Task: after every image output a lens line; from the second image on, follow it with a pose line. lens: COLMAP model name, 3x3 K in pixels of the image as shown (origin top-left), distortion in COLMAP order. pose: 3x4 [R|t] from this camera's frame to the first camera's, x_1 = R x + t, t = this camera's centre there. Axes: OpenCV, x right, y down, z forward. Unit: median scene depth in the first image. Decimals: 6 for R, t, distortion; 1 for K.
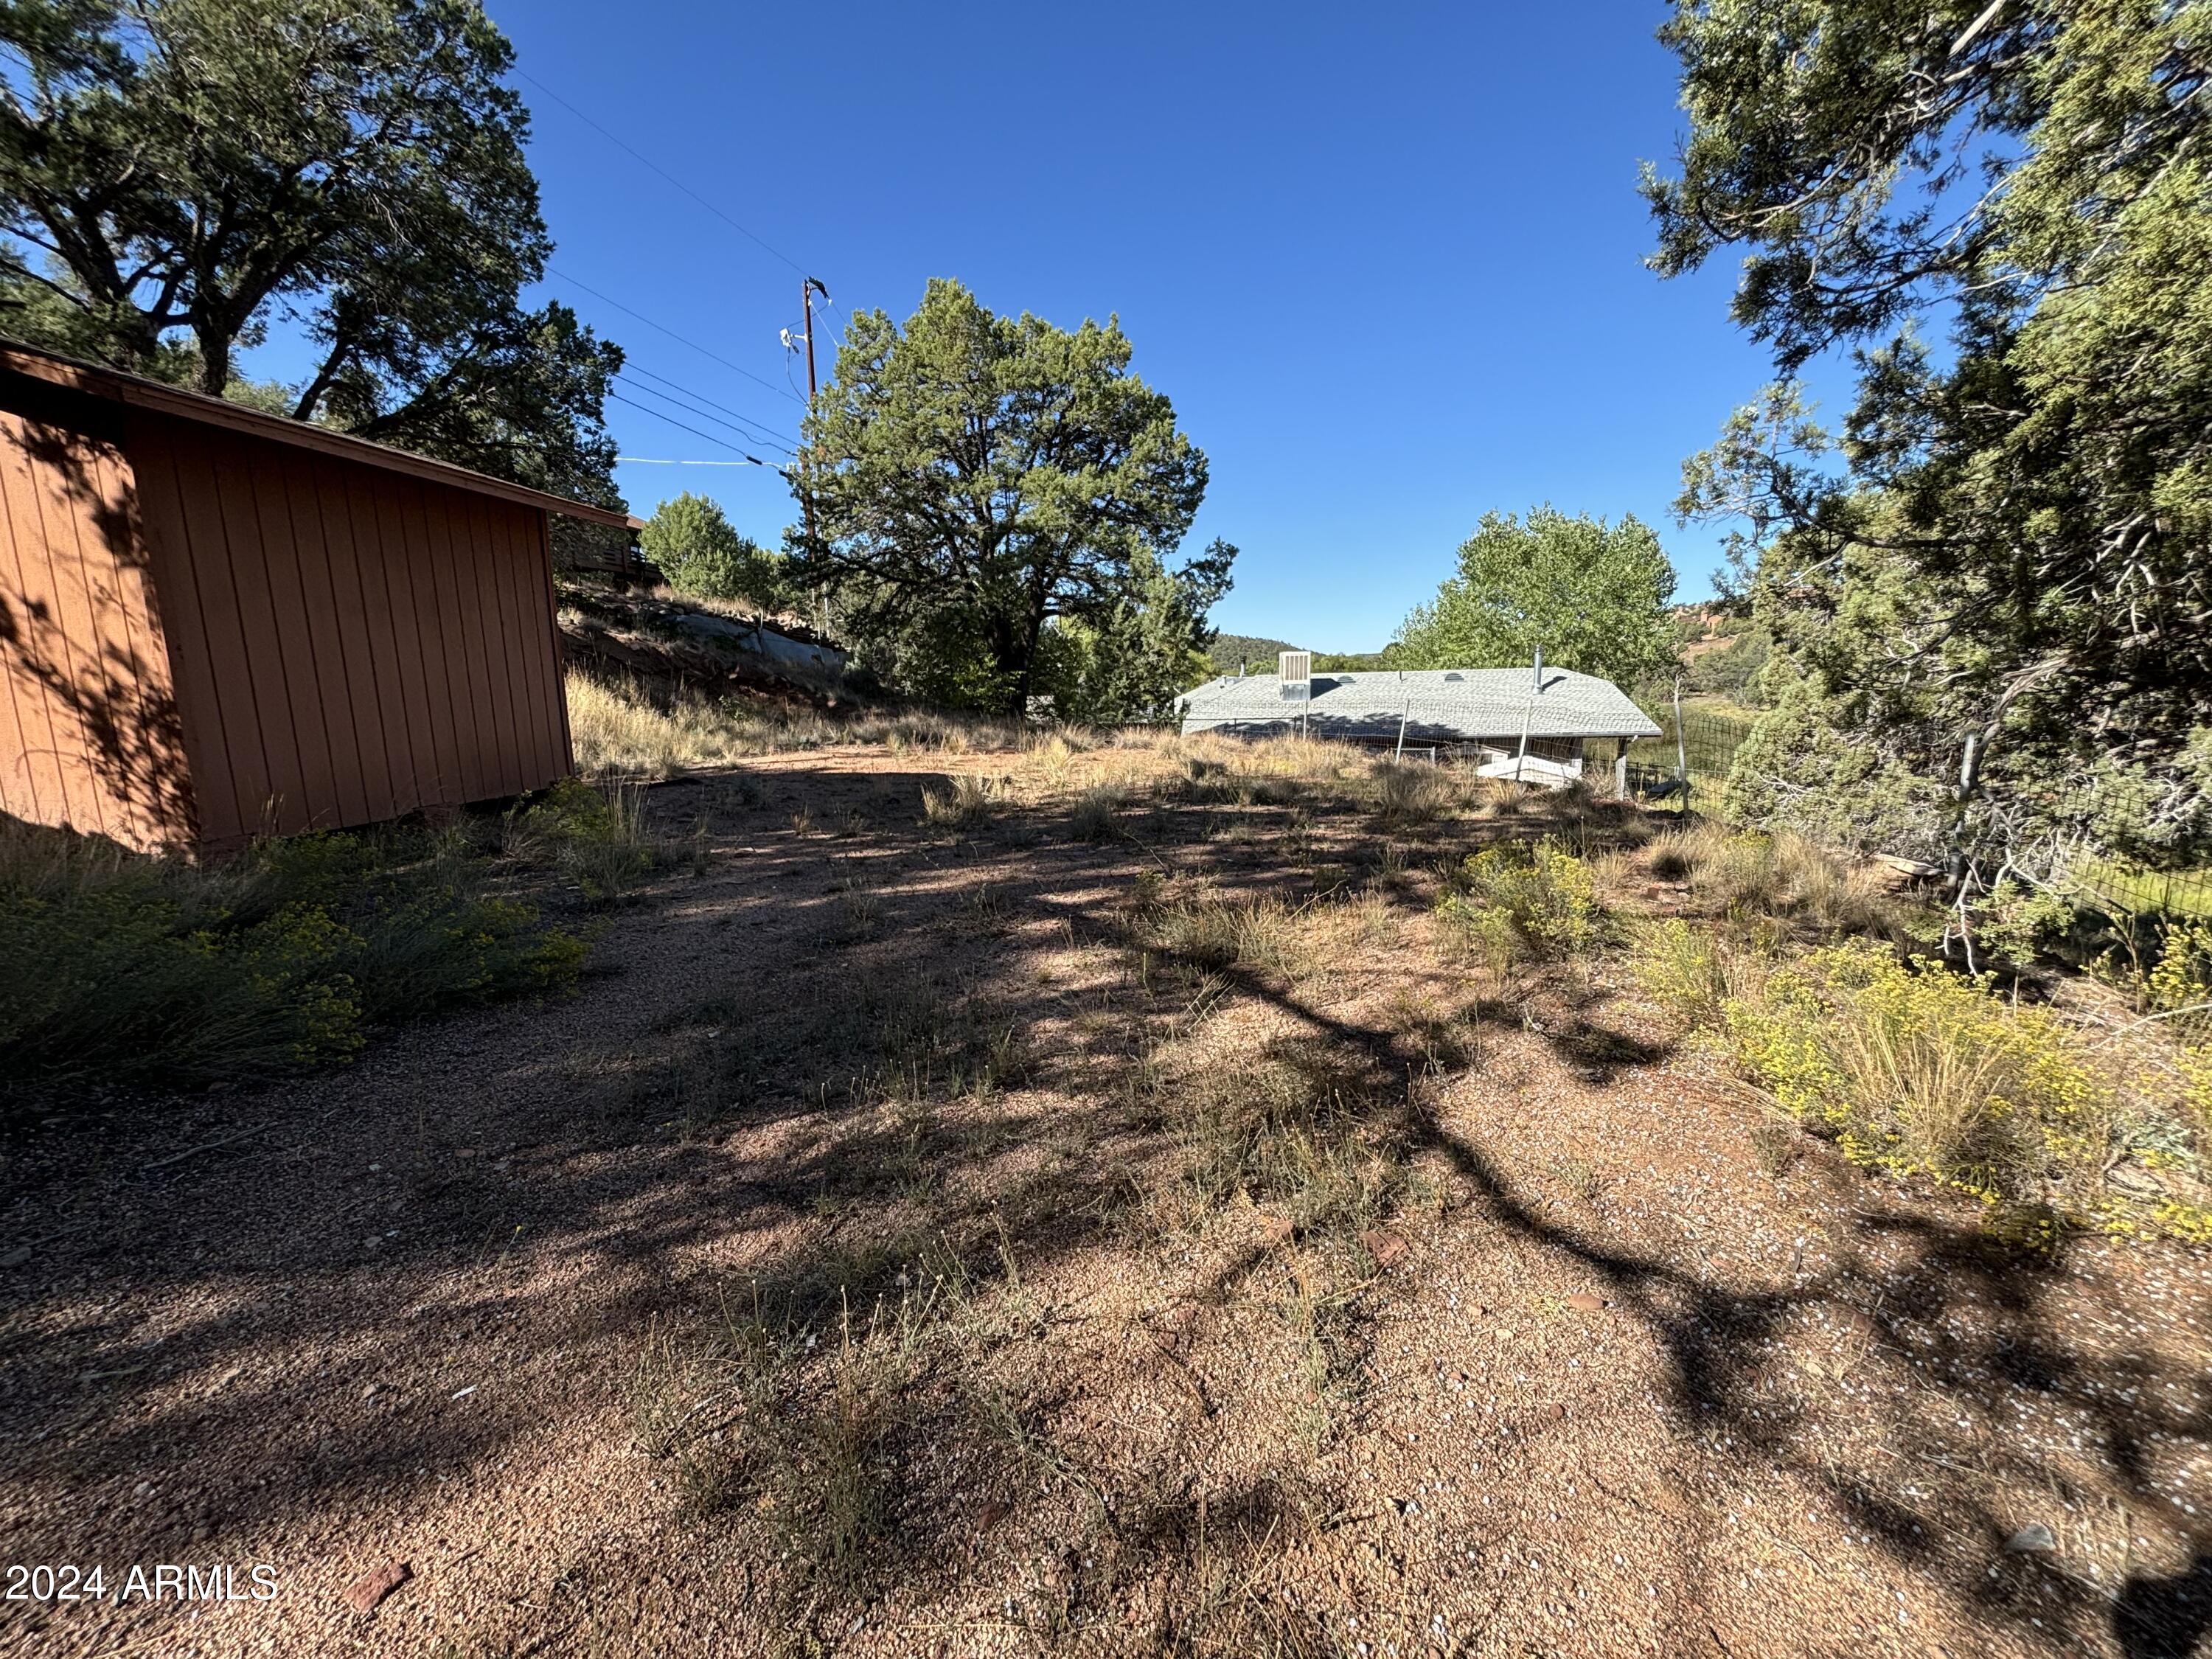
lens RADIAL K [[889.8, 0, 1112.1], [0, 889.8, 836.5], [0, 0, 1]] dist [0.000928, -0.000230]
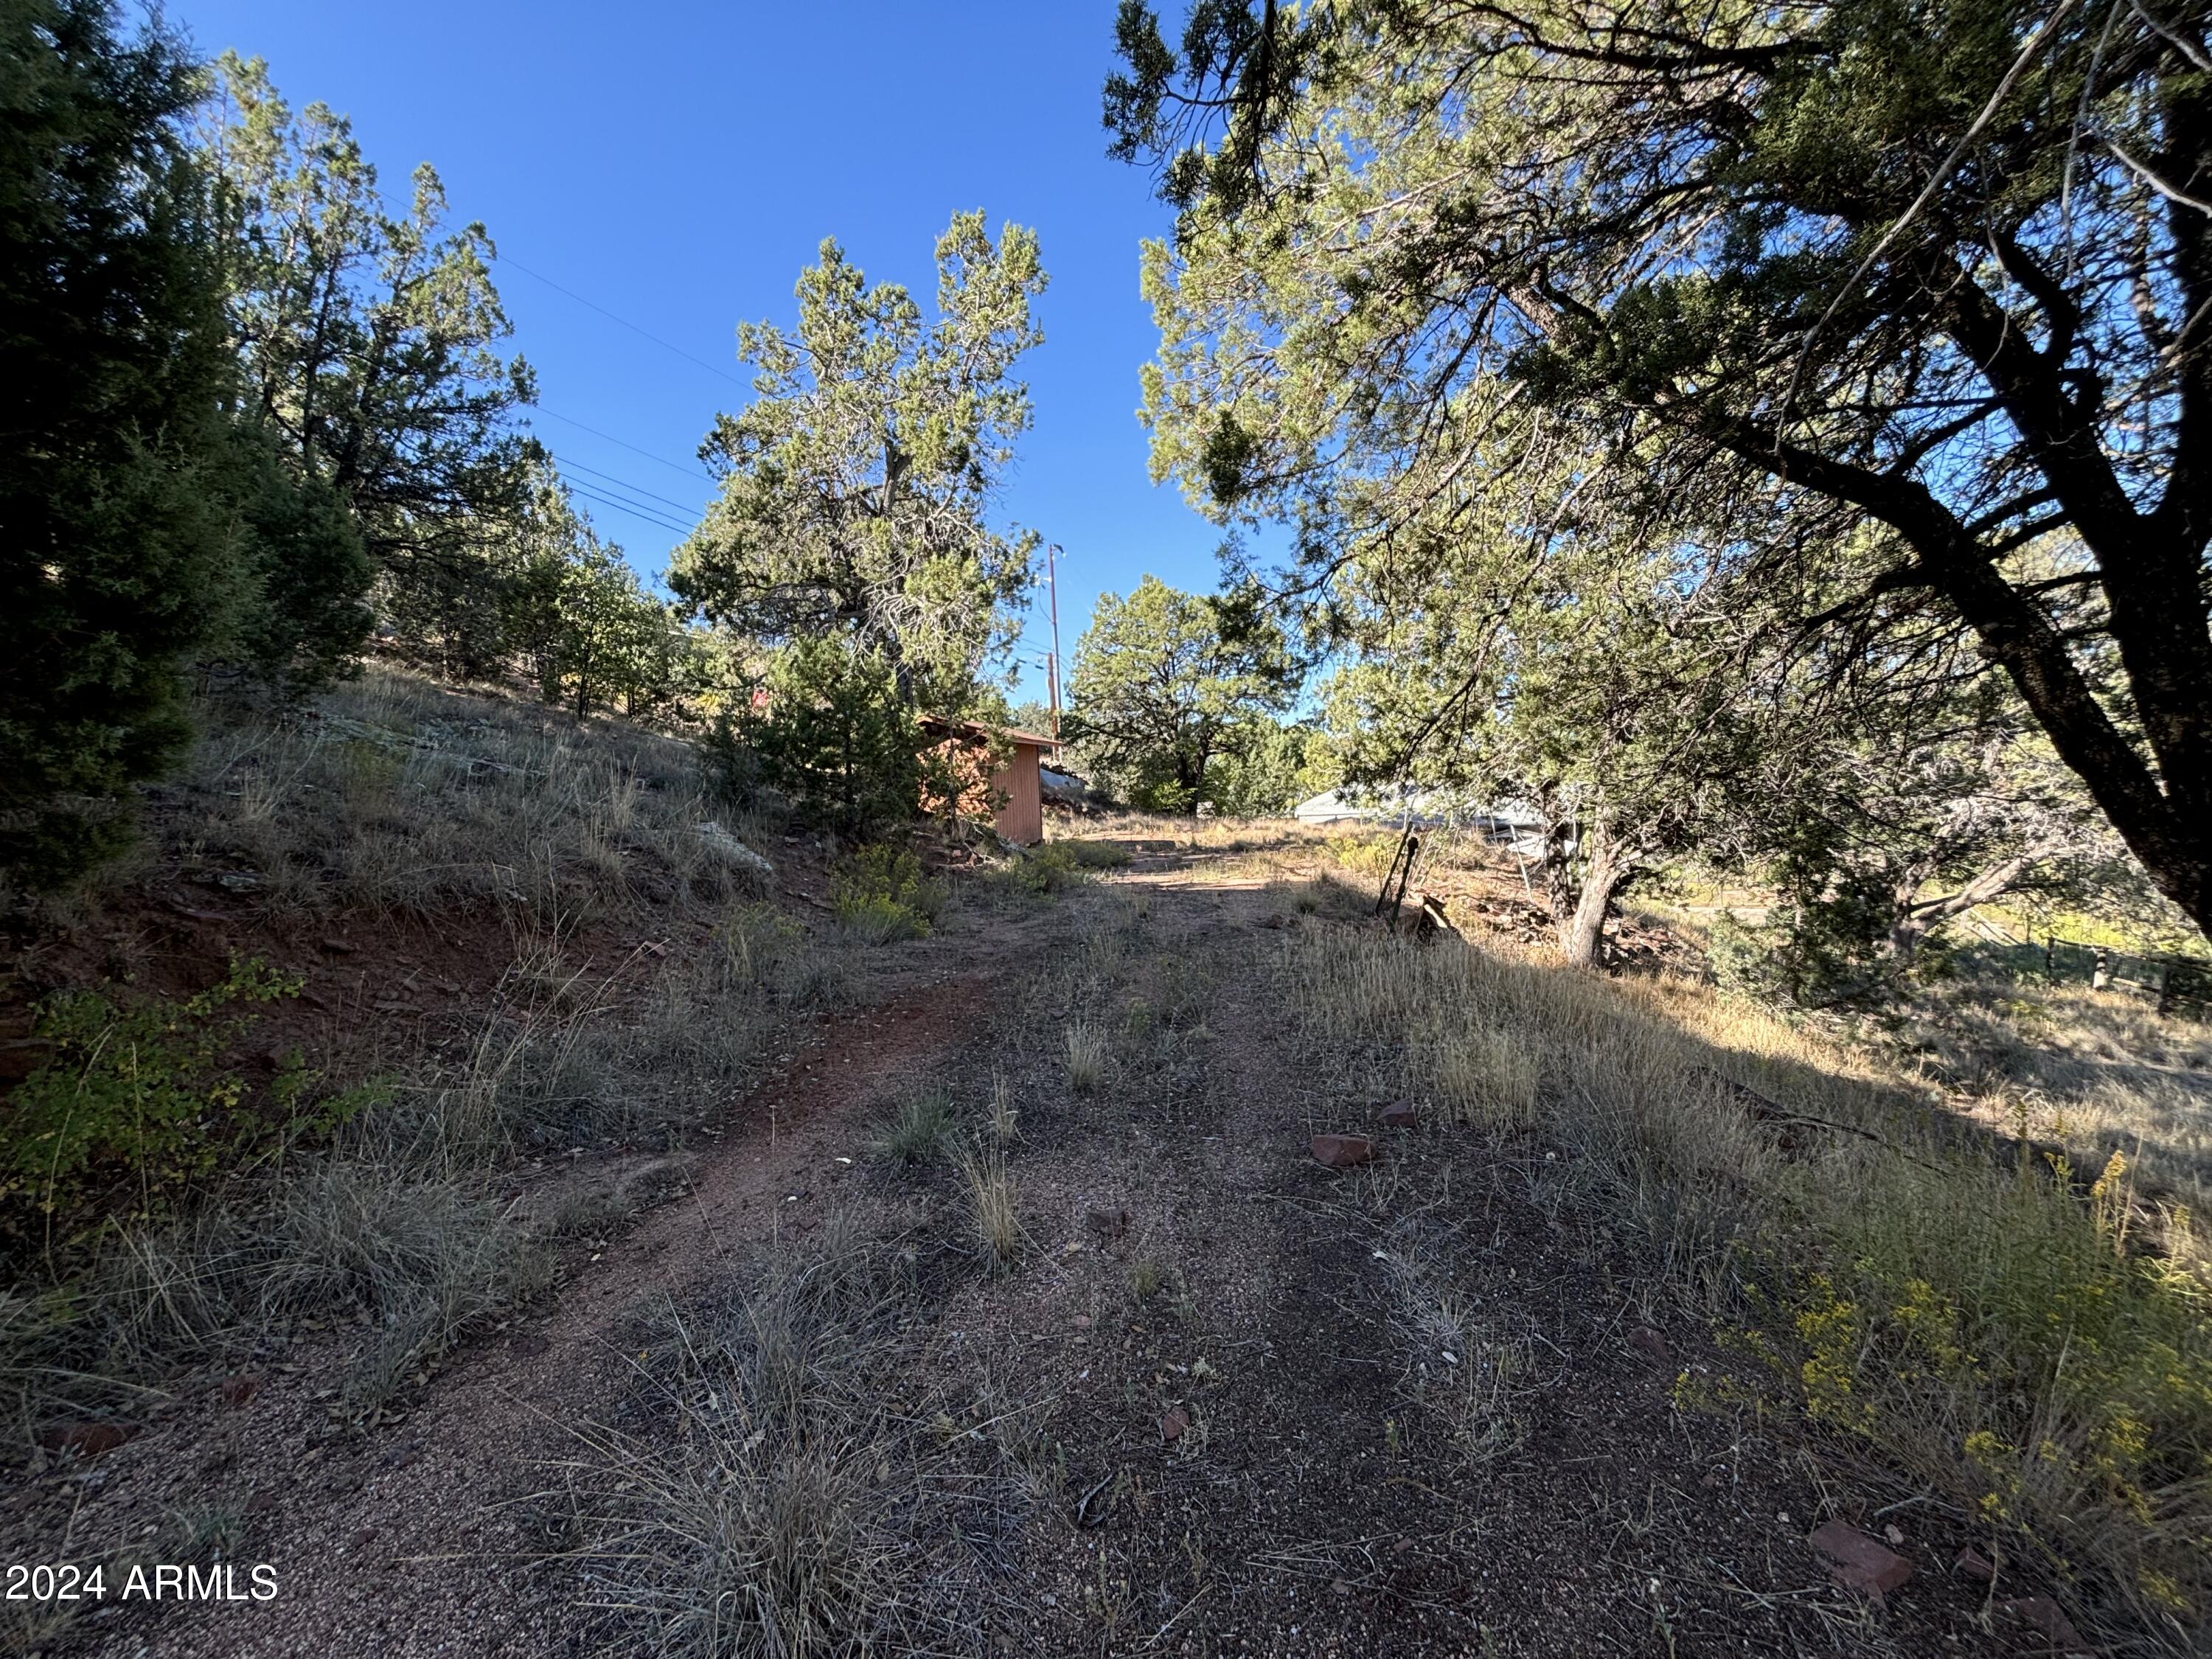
lens RADIAL K [[889.8, 0, 1103.2], [0, 889.8, 834.0], [0, 0, 1]] dist [0.000928, -0.000230]
pose [[0.984922, -0.017694, -0.172091, 0.015239], [-0.003223, 0.992707, -0.120510, 0.104387], [0.172968, 0.119248, 0.977682, -0.672492]]
